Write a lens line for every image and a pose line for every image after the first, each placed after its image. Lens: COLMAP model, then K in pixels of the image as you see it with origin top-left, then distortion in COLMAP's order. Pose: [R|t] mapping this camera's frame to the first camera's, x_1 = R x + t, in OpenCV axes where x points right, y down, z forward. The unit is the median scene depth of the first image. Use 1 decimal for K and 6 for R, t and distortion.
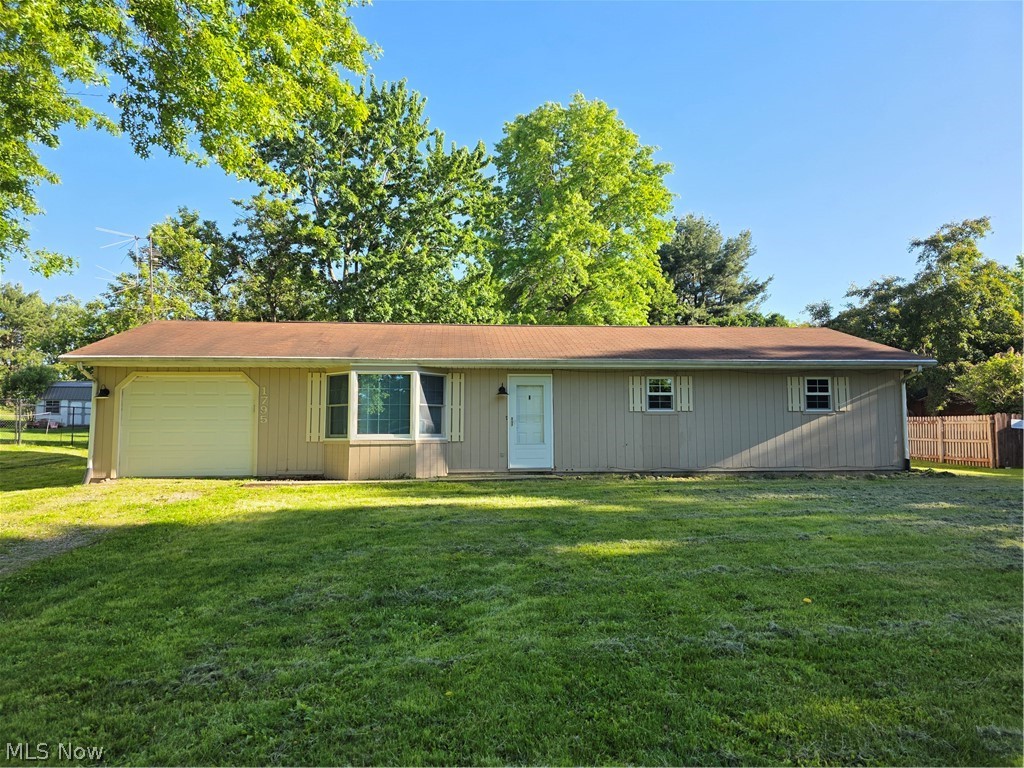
lens RADIAL K [[679.8, 0, 504.6], [0, 679.8, 394.0], [0, 0, 1]] dist [0.040308, -0.038218]
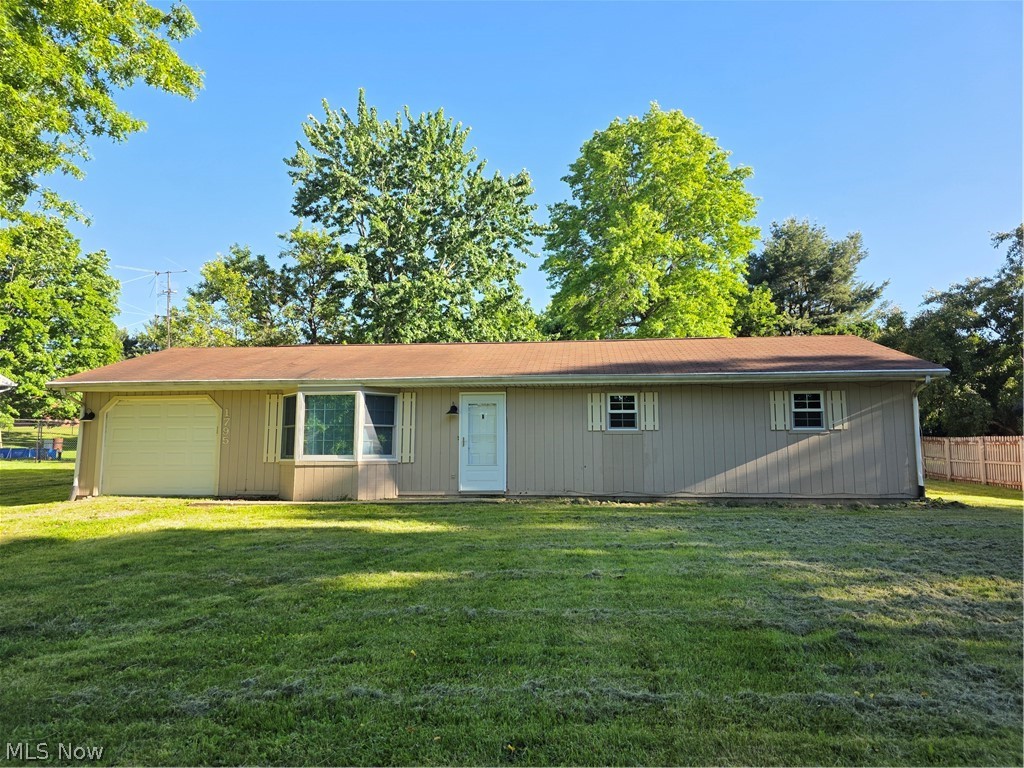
lens RADIAL K [[679.8, 0, 507.4], [0, 679.8, 377.9], [0, 0, 1]] dist [0.040308, -0.038218]
pose [[0.981148, -0.019173, -0.192304, 0.256579], [0.009192, 0.998570, -0.052661, 0.001273], [0.193038, 0.049901, 0.979922, 0.059510]]
